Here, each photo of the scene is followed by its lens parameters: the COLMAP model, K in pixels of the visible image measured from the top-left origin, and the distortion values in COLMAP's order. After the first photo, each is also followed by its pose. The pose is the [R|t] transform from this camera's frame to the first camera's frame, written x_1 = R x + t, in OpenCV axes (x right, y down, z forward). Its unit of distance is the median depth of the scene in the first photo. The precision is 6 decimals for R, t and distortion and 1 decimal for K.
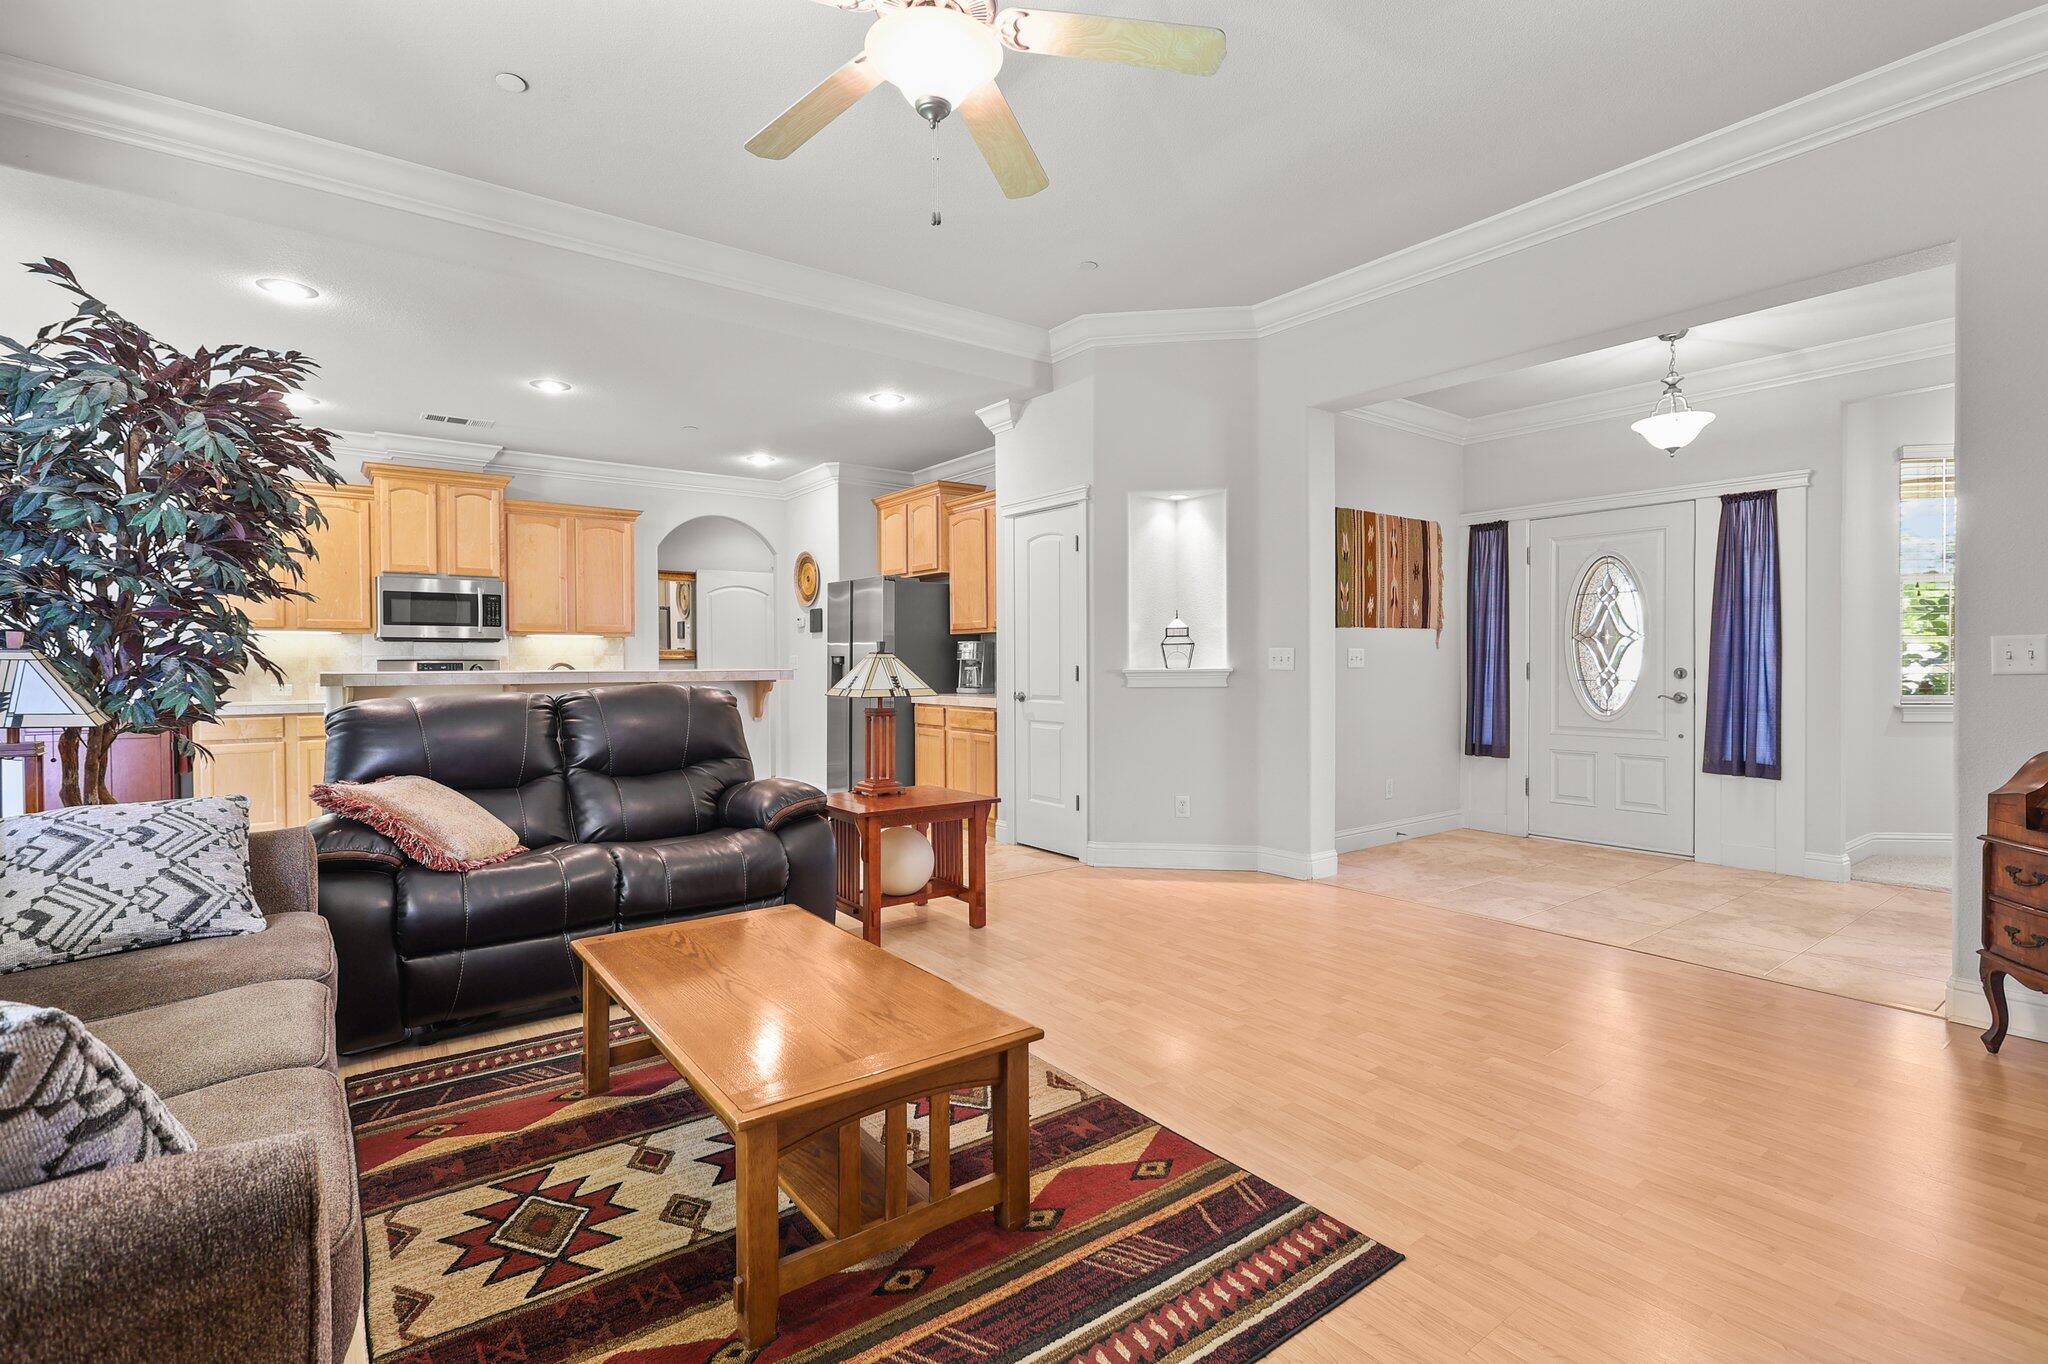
lens RADIAL K [[945.3, 0, 1022.0], [0, 945.3, 669.4], [0, 0, 1]] dist [0.003004, 0.001336]
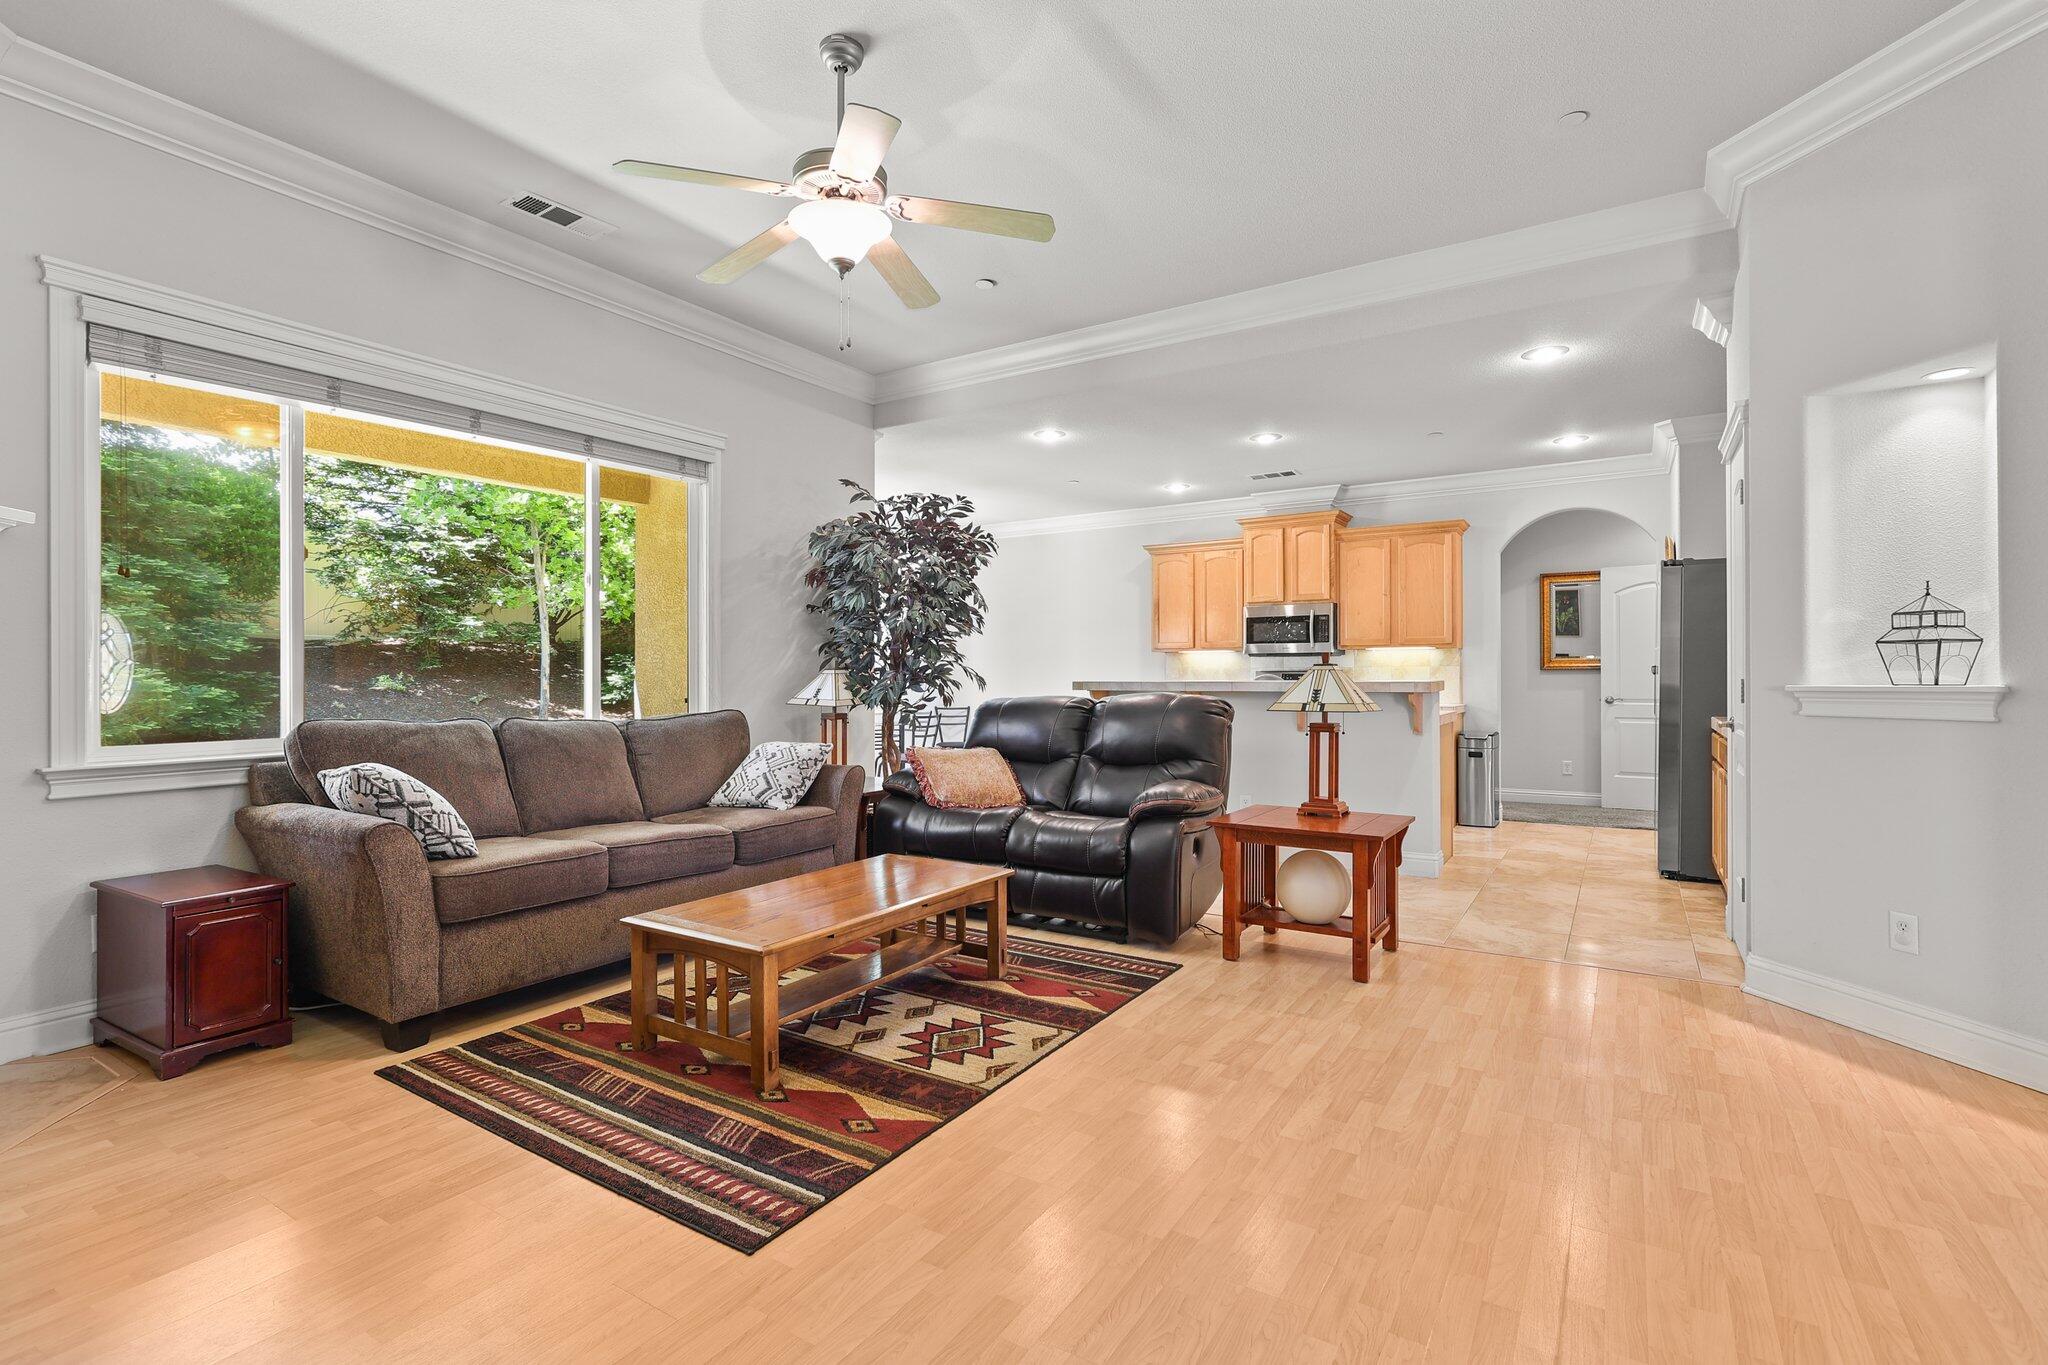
lens RADIAL K [[945.3, 0, 1022.0], [0, 945.3, 669.9], [0, 0, 1]] dist [0.003004, 0.001336]
pose [[0.352267, -0.003735, -0.935892, 0.680016], [-0.004483, 0.999974, -0.005679, -0.005739], [0.935889, 0.006196, 0.352241, 0.418381]]
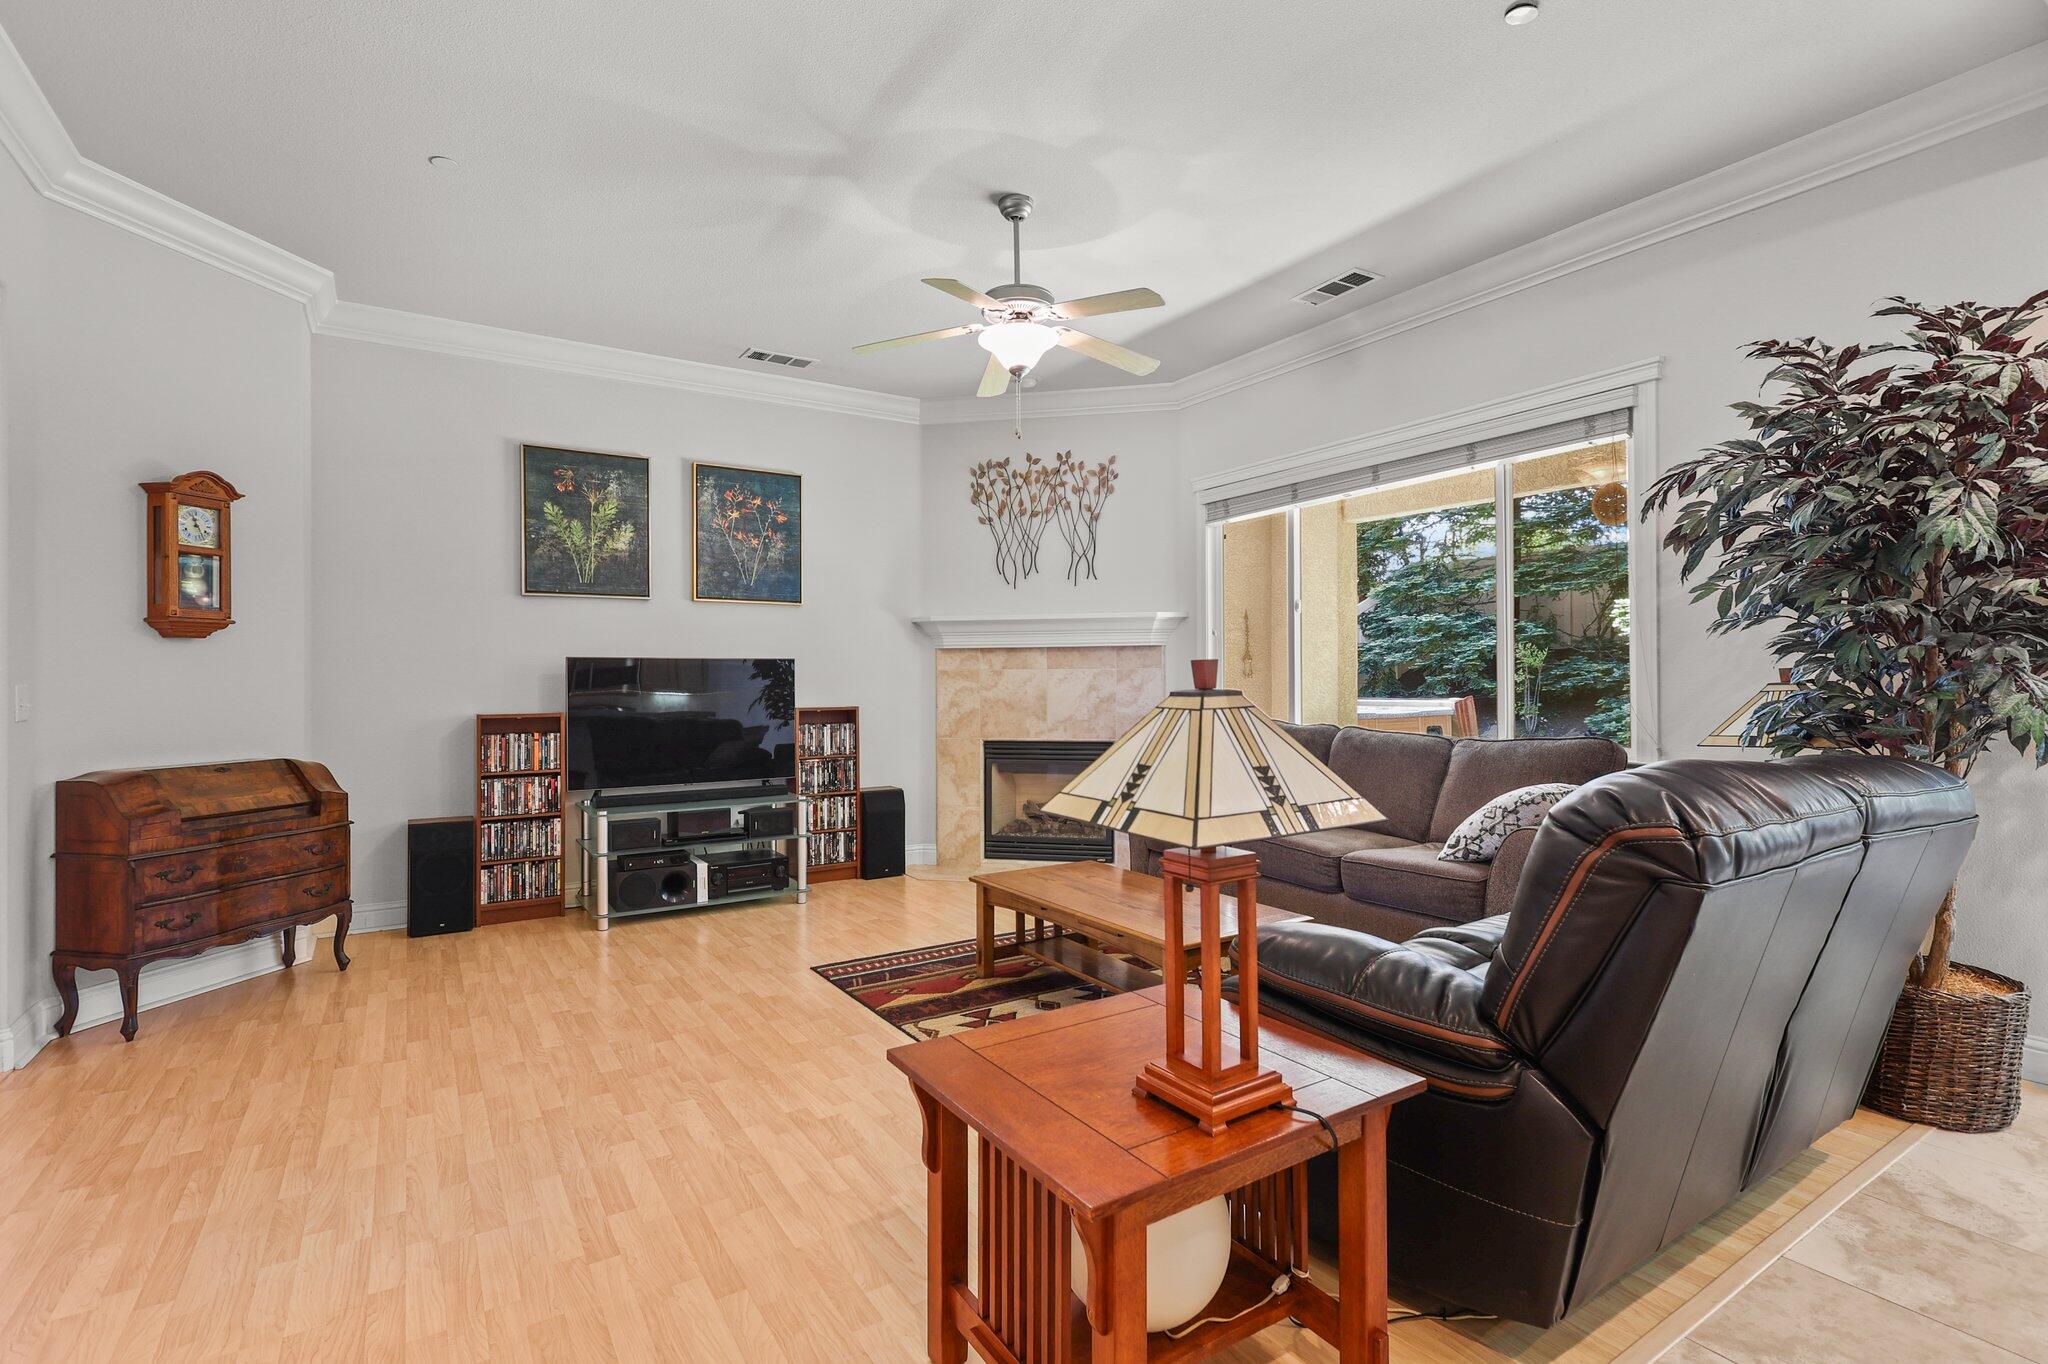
lens RADIAL K [[945.3, 0, 1022.0], [0, 945.3, 669.4], [0, 0, 1]] dist [0.003004, 0.001336]
pose [[-0.997718, 0.013386, 0.066179, -0.113134], [0.012785, 0.999873, -0.009496, -0.022964], [-0.066298, -0.008629, -0.997763, 1.462043]]
